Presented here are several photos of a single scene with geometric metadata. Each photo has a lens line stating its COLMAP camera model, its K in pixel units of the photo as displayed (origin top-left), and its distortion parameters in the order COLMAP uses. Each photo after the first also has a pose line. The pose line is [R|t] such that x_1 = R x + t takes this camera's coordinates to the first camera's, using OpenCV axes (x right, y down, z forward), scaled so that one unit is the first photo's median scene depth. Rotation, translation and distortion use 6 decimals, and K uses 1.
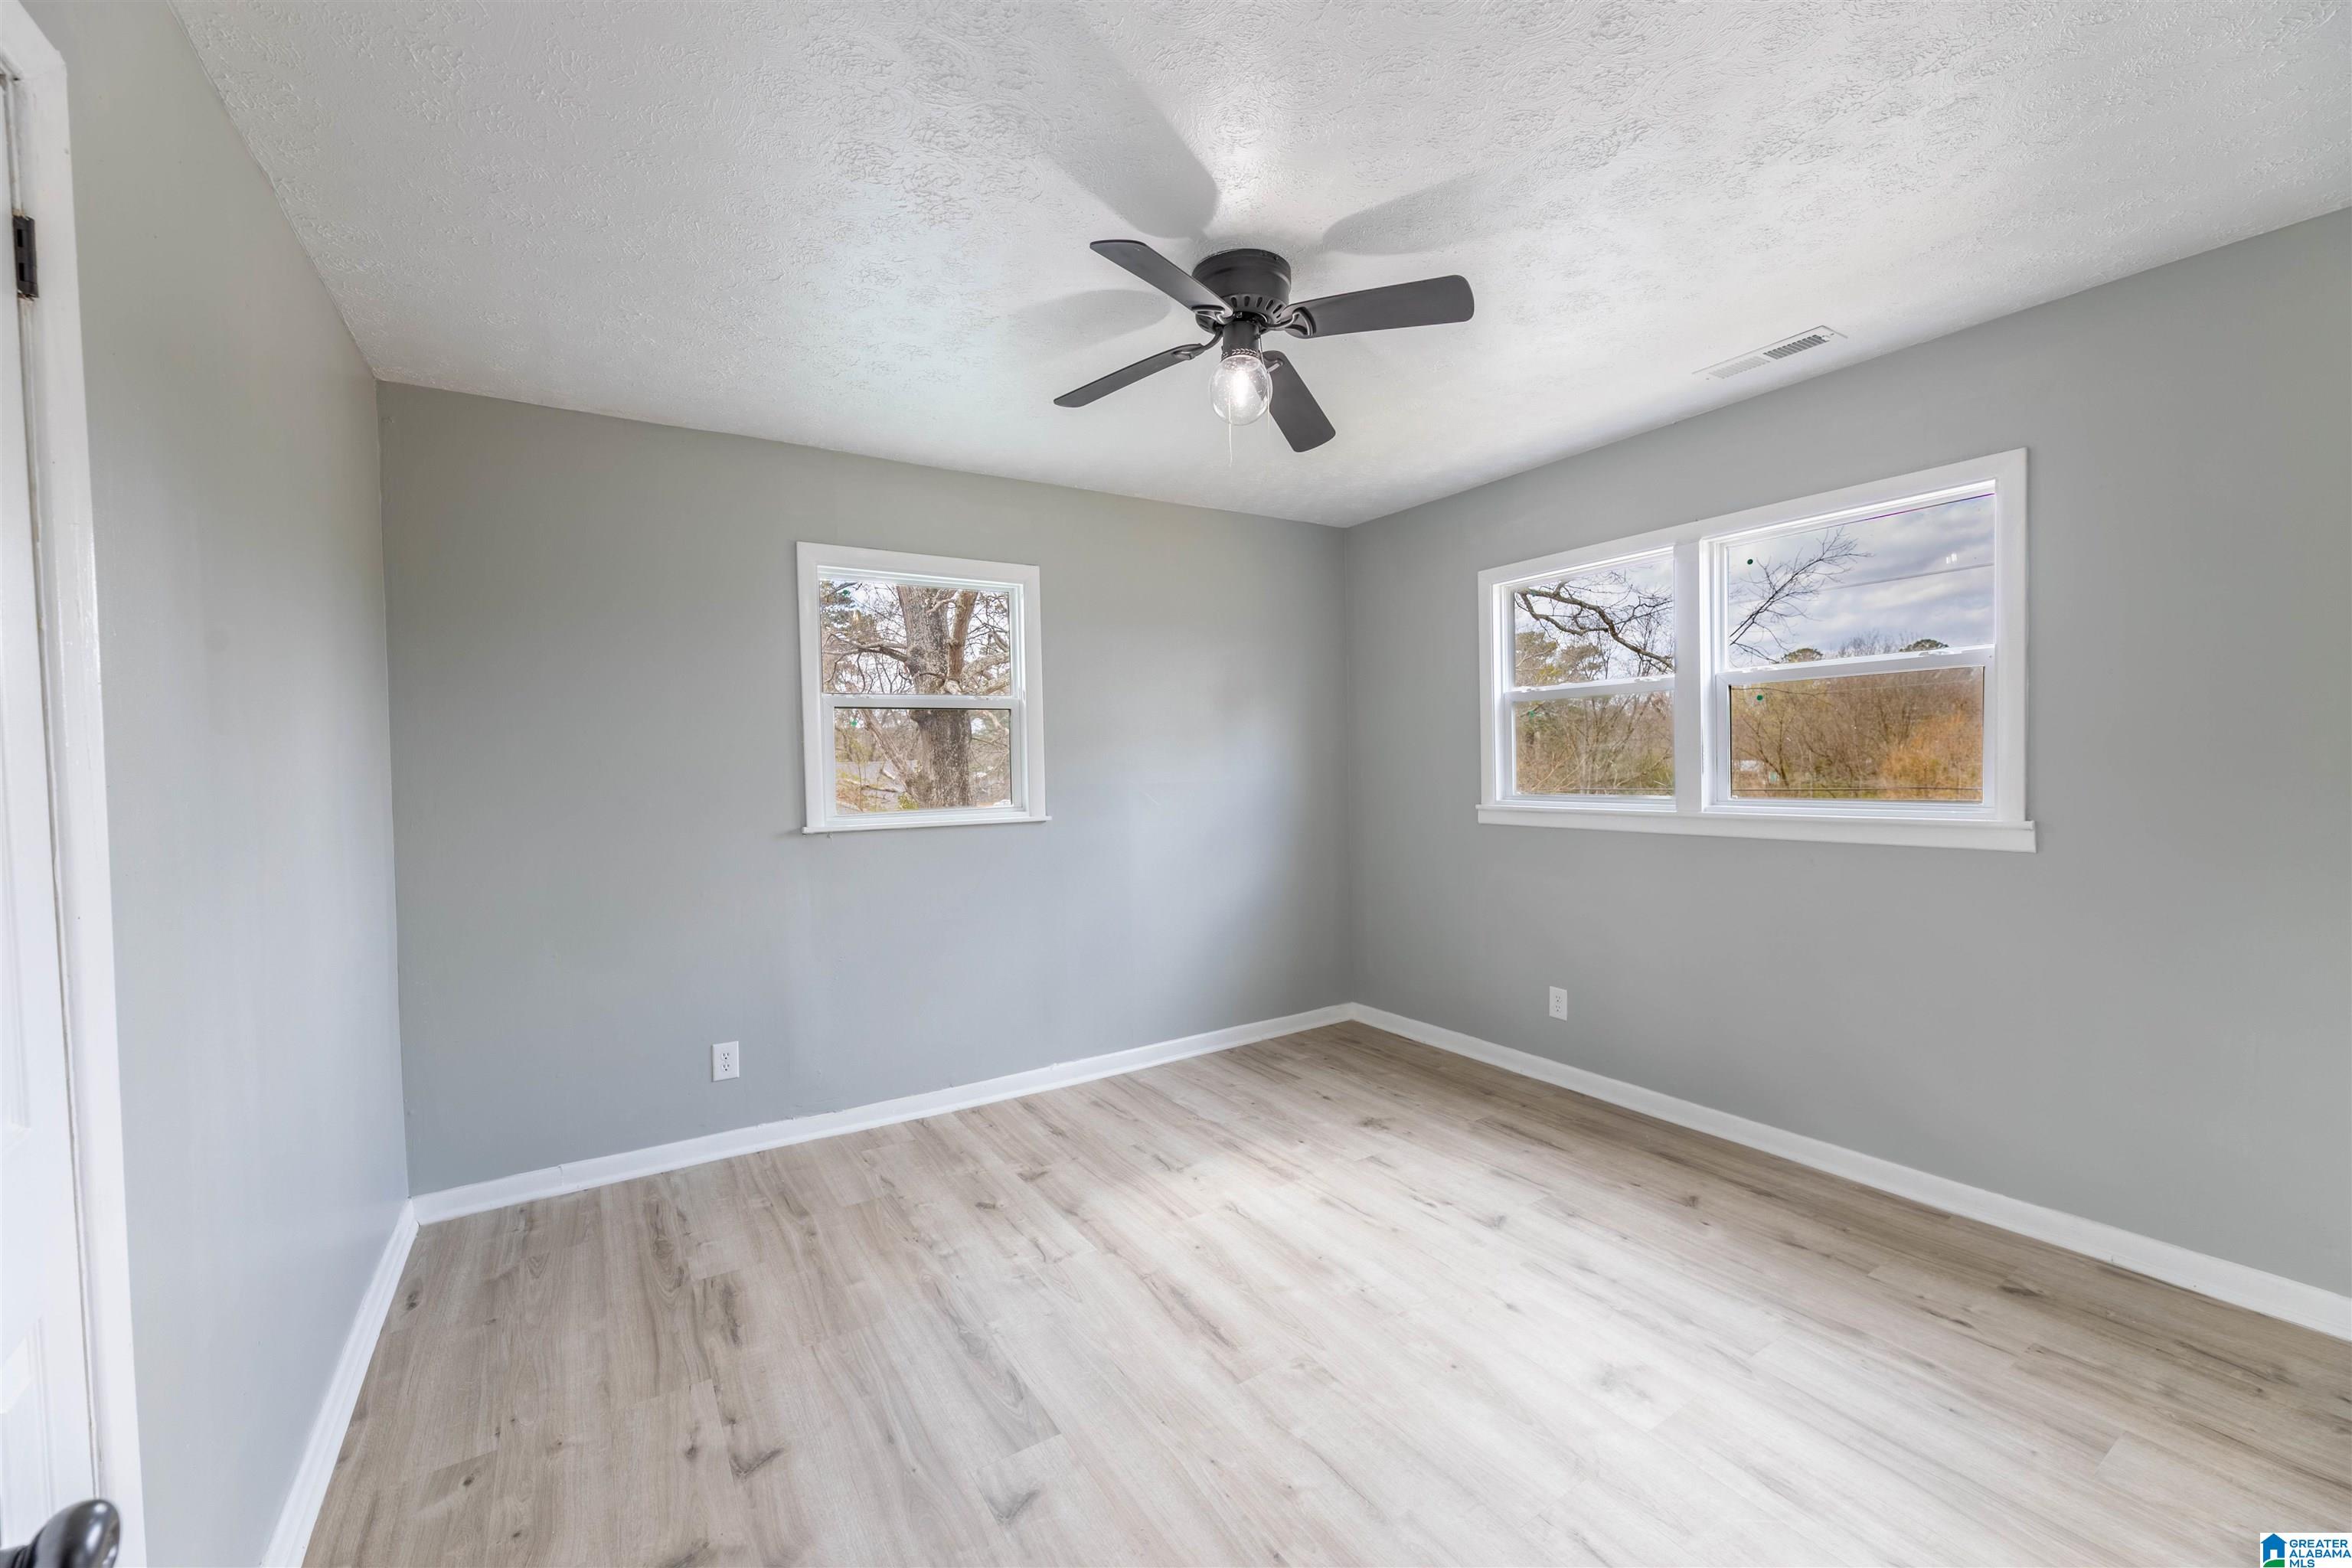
lens RADIAL K [[962.3, 0, 1176.0], [0, 962.3, 784.0], [0, 0, 1]] dist [-0.000554, -0.000419]
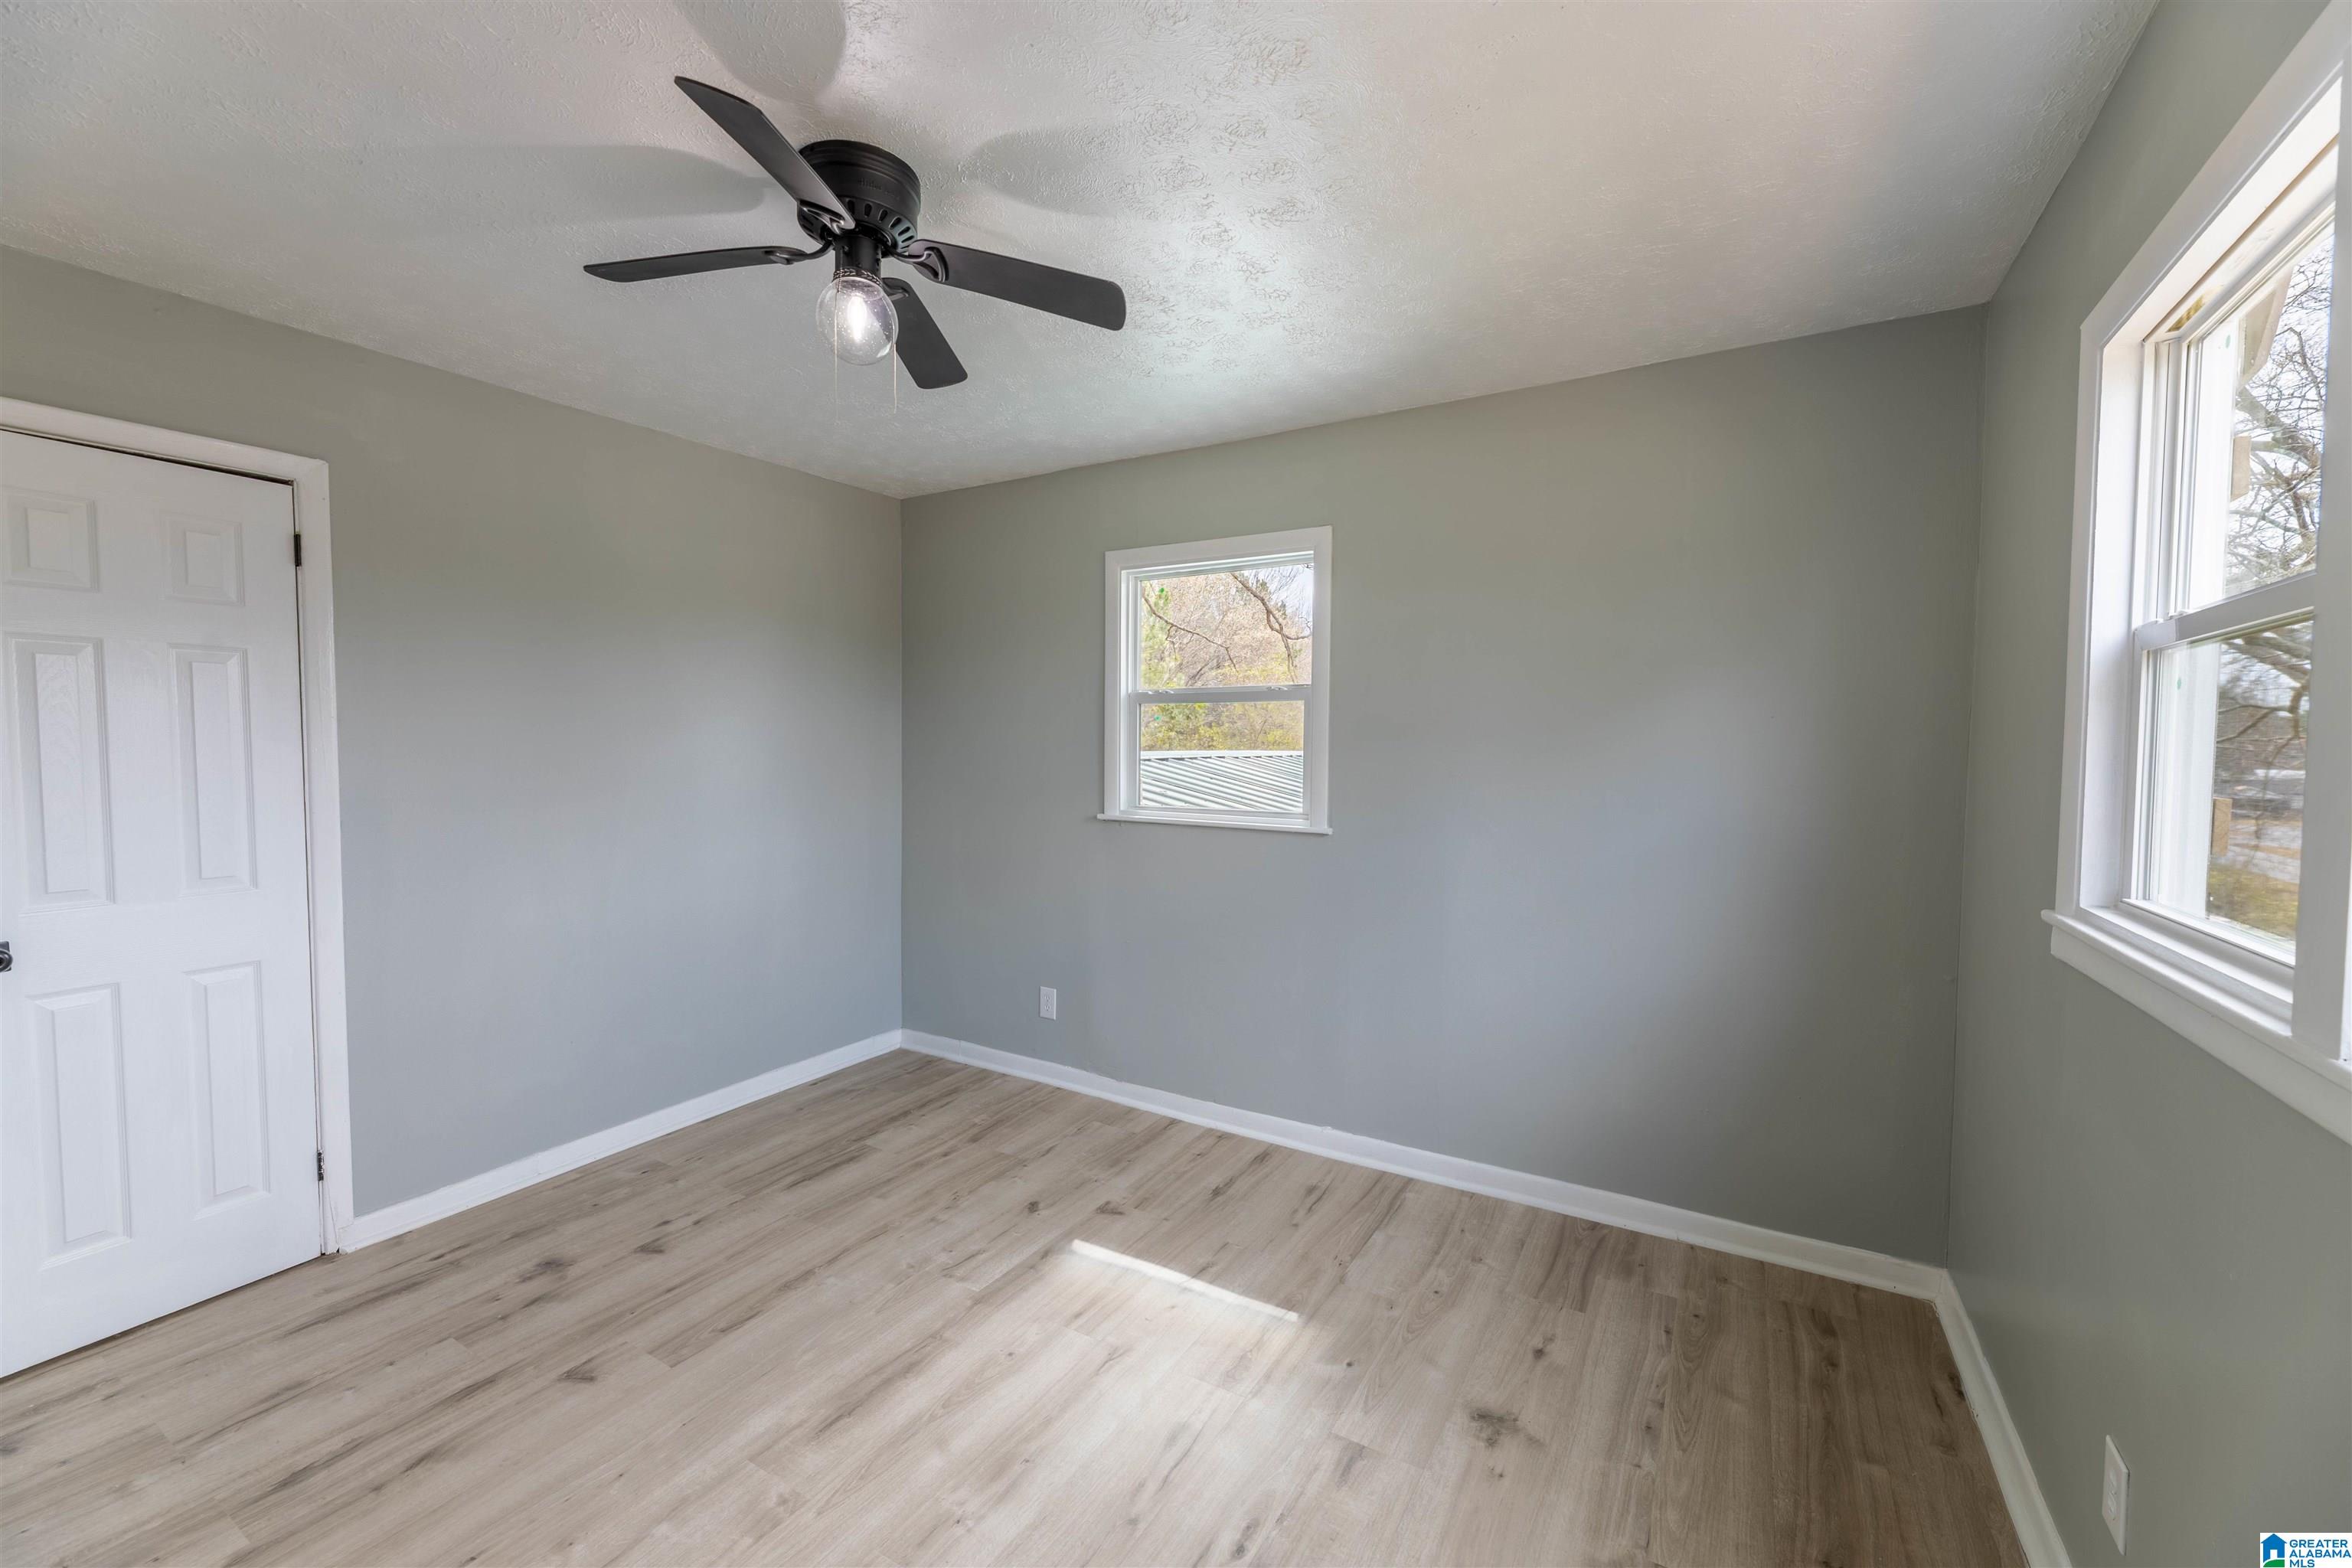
lens RADIAL K [[962.3, 0, 1176.0], [0, 962.3, 784.0], [0, 0, 1]] dist [-0.000554, -0.000419]
pose [[0.427802, 0.061482, -0.901779, 0.714408], [-0.040149, 0.997992, 0.048995, -0.051350], [0.902980, 0.015245, 0.429412, 0.678479]]
